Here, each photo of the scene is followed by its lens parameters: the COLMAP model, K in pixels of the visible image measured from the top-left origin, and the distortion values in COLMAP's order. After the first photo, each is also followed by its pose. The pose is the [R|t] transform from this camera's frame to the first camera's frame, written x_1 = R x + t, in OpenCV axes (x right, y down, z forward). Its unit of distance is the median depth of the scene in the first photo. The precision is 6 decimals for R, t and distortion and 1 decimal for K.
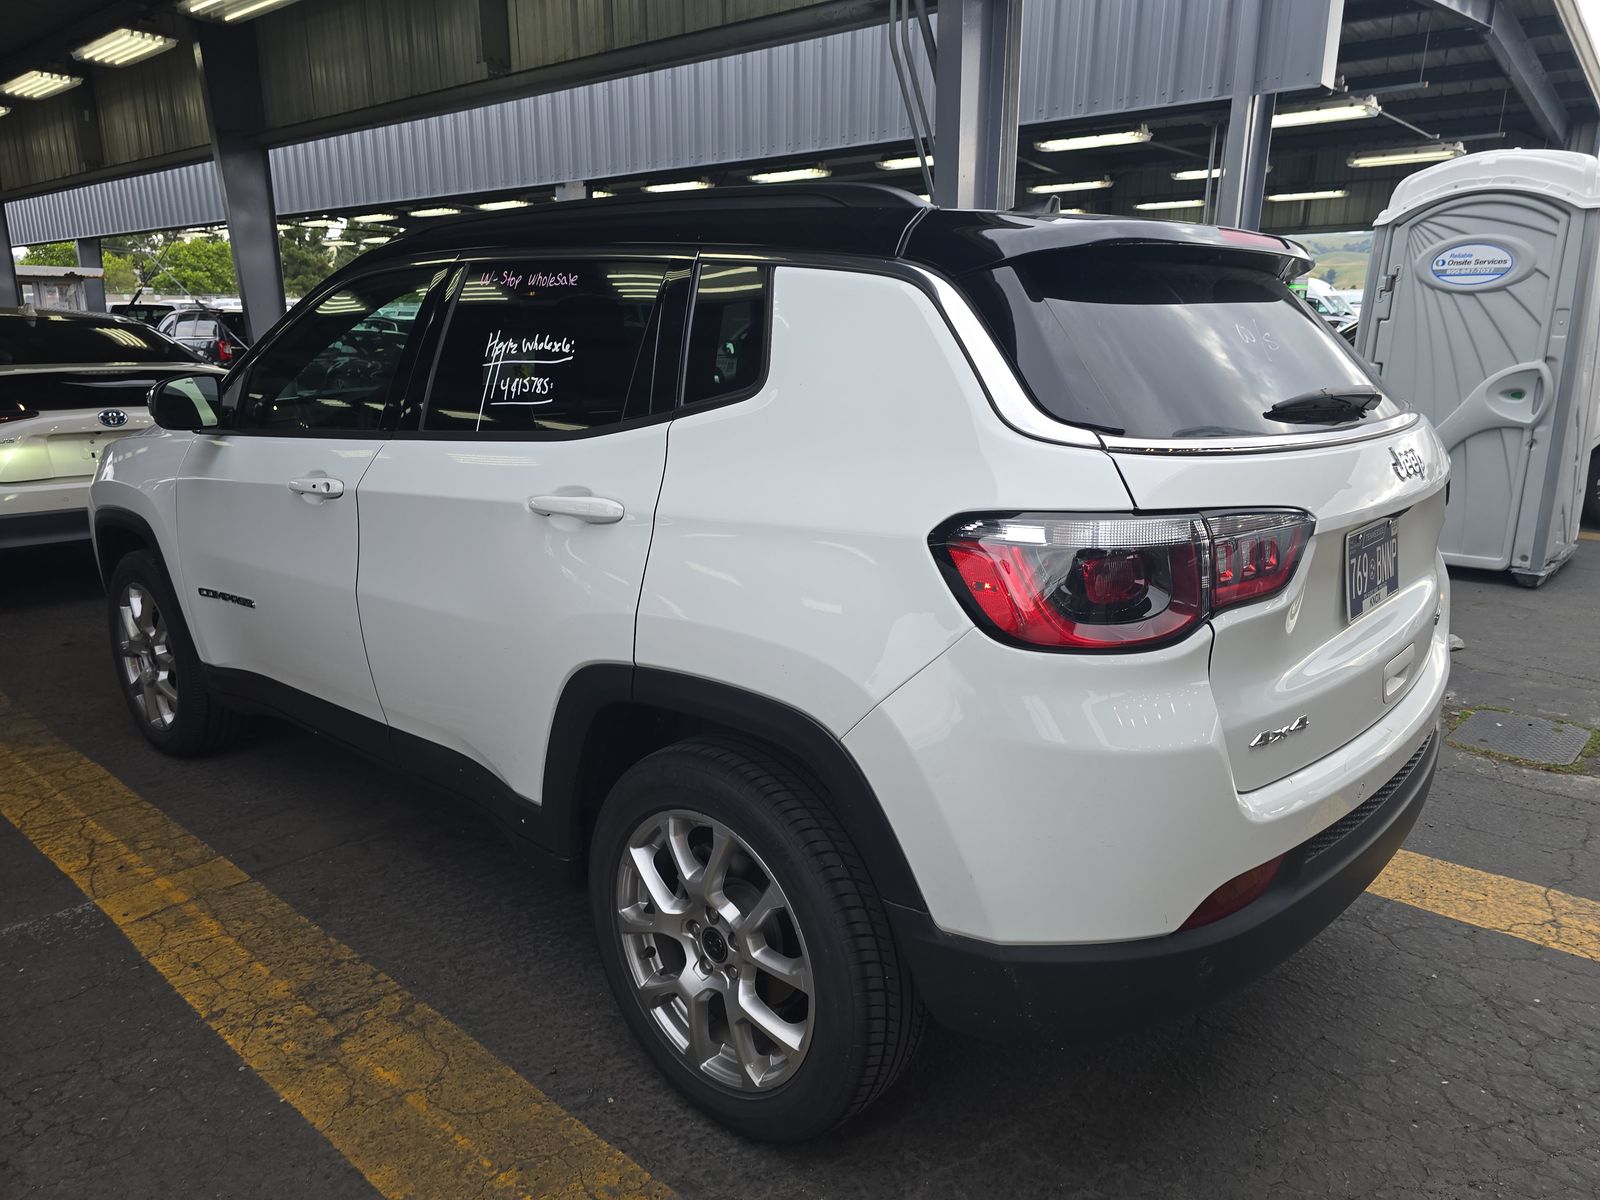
lens RADIAL K [[1076.2, 0, 800.0], [0, 1076.2, 600.0], [0, 0, 1]] dist [0.058205, -0.056974]
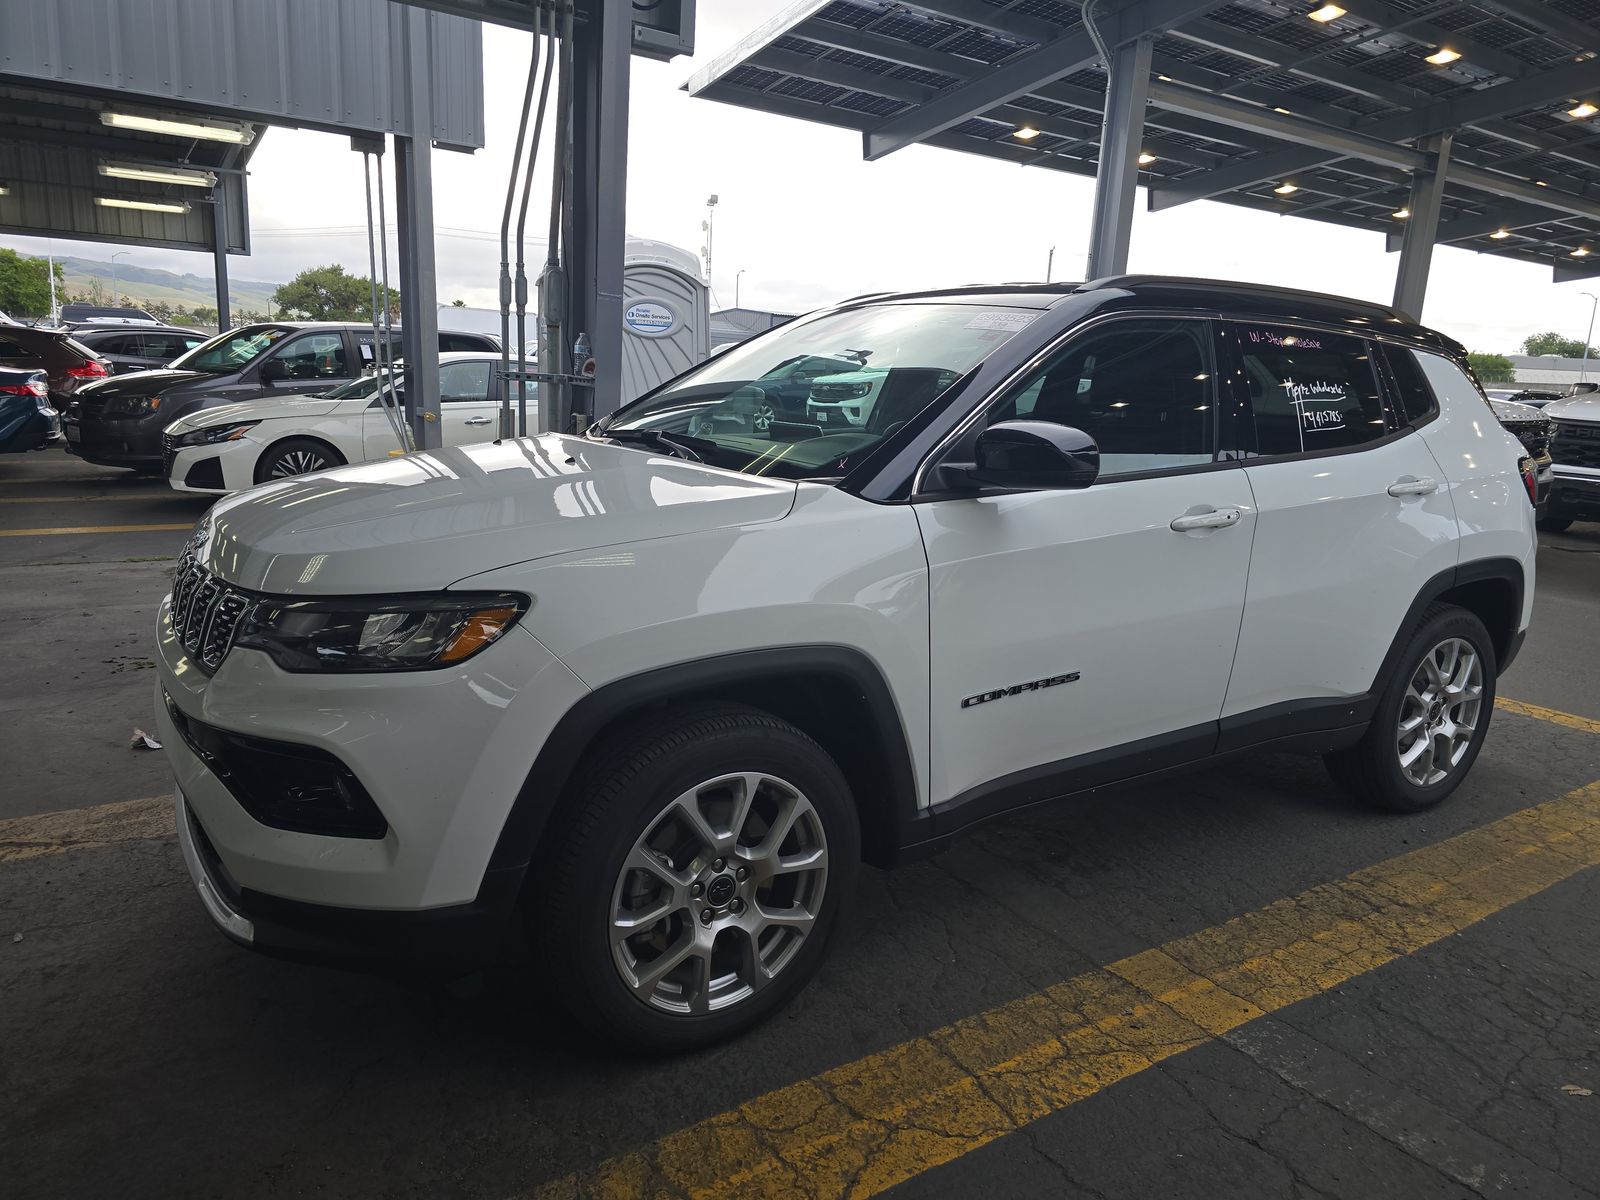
lens RADIAL K [[1076.2, 0, 800.0], [0, 1076.2, 600.0], [0, 0, 1]] dist [0.058205, -0.056974]
pose [[0.277954, -0.187036, 0.942210, -1.341430], [0.198182, 0.970925, 0.134272, -0.212727], [-0.939928, 0.149408, 0.306940, 0.902883]]
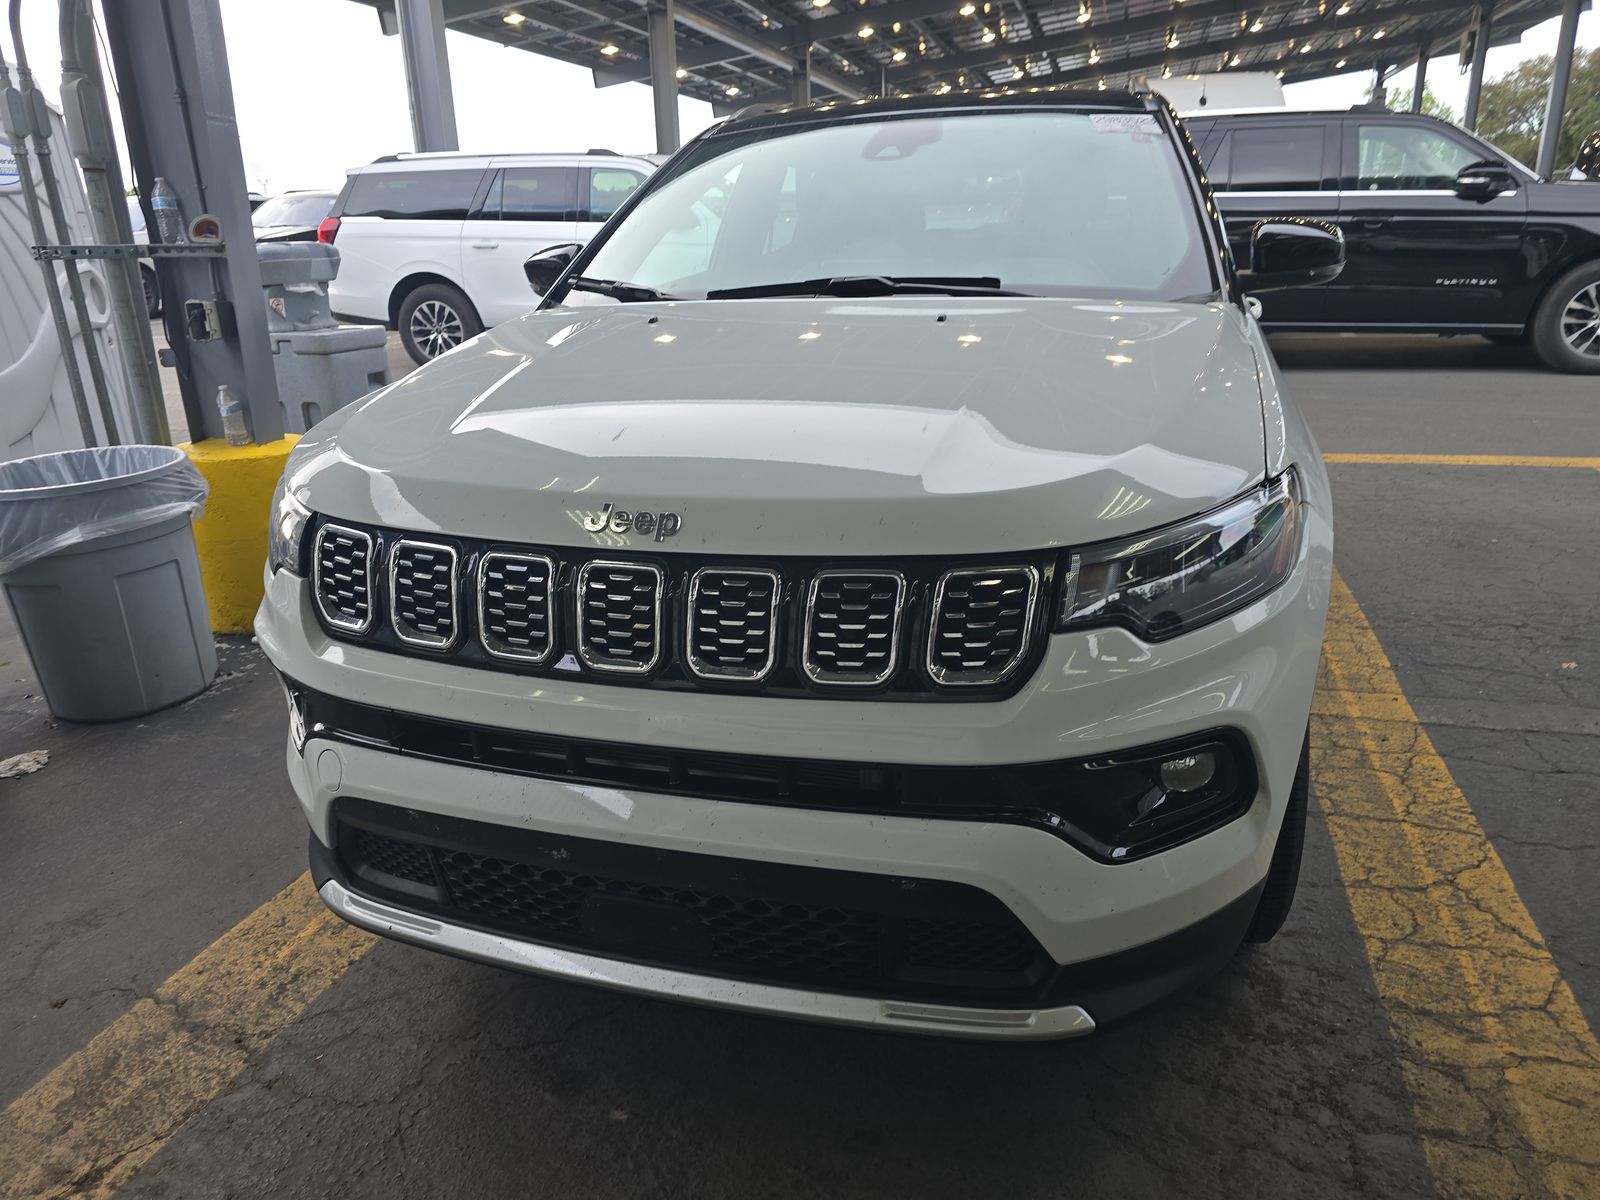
lens RADIAL K [[1076.2, 0, 800.0], [0, 1076.2, 600.0], [0, 0, 1]] dist [0.058205, -0.056974]
pose [[-0.419422, -0.283799, 0.862289, -1.151844], [0.256402, 0.874165, 0.412424, -0.373764], [-0.870829, 0.394072, -0.293878, 1.616415]]
